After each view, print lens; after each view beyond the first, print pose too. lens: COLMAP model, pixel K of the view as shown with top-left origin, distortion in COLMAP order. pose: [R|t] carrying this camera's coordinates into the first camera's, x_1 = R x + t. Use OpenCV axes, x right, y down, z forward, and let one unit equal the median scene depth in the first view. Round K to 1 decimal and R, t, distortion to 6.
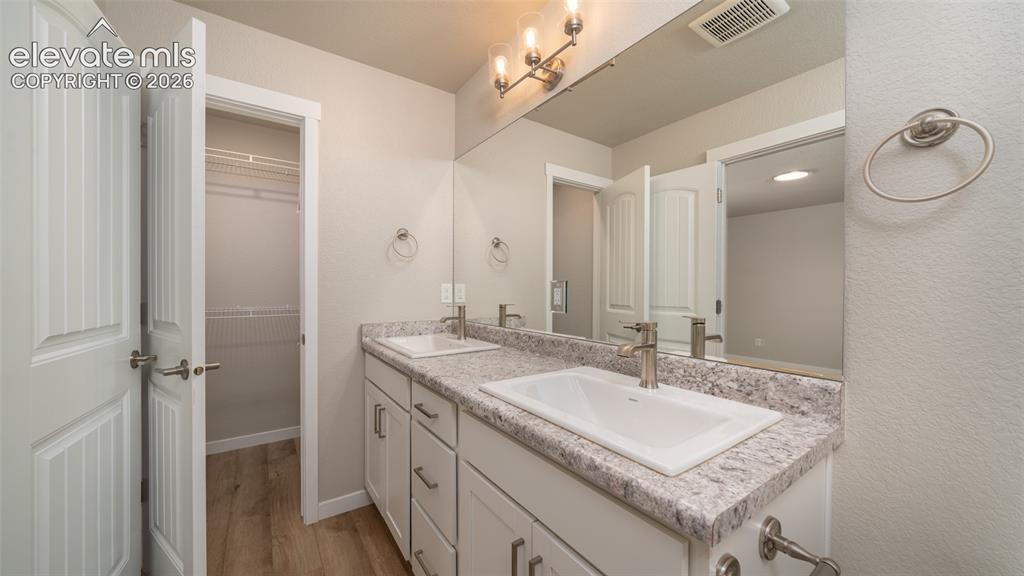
lens RADIAL K [[352.7, 0, 517.2], [0, 352.7, 282.7], [0, 0, 1]] dist [-0.007368, 0.000325]
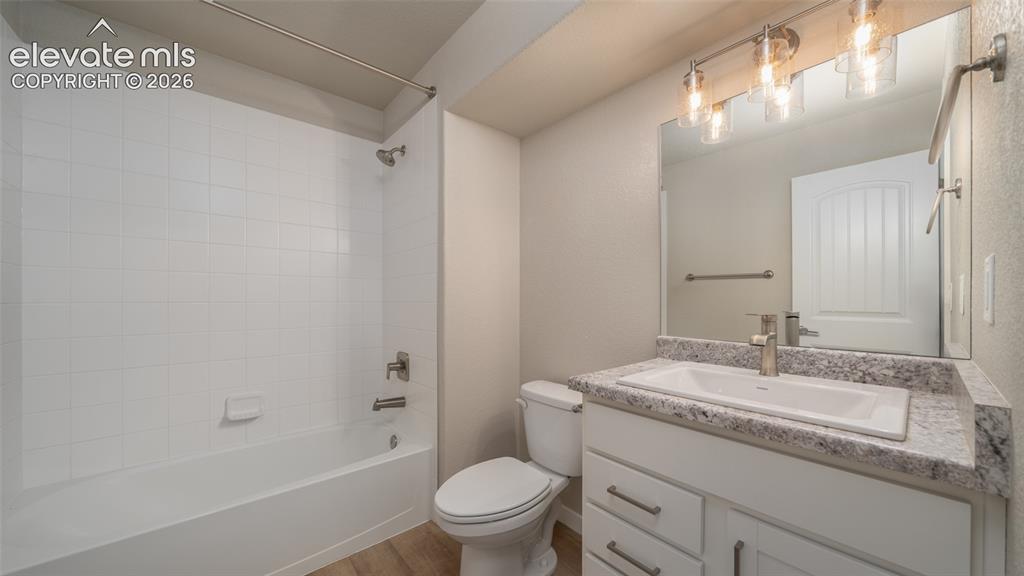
lens RADIAL K [[352.7, 0, 508.7], [0, 352.7, 293.9], [0, 0, 1]] dist [-0.007368, 0.000325]
pose [[0.992210, -0.009077, 0.124246, -0.647332], [0.009389, 0.999954, -0.001927, 0.048220], [-0.124222, 0.003079, 0.992250, 0.103200]]
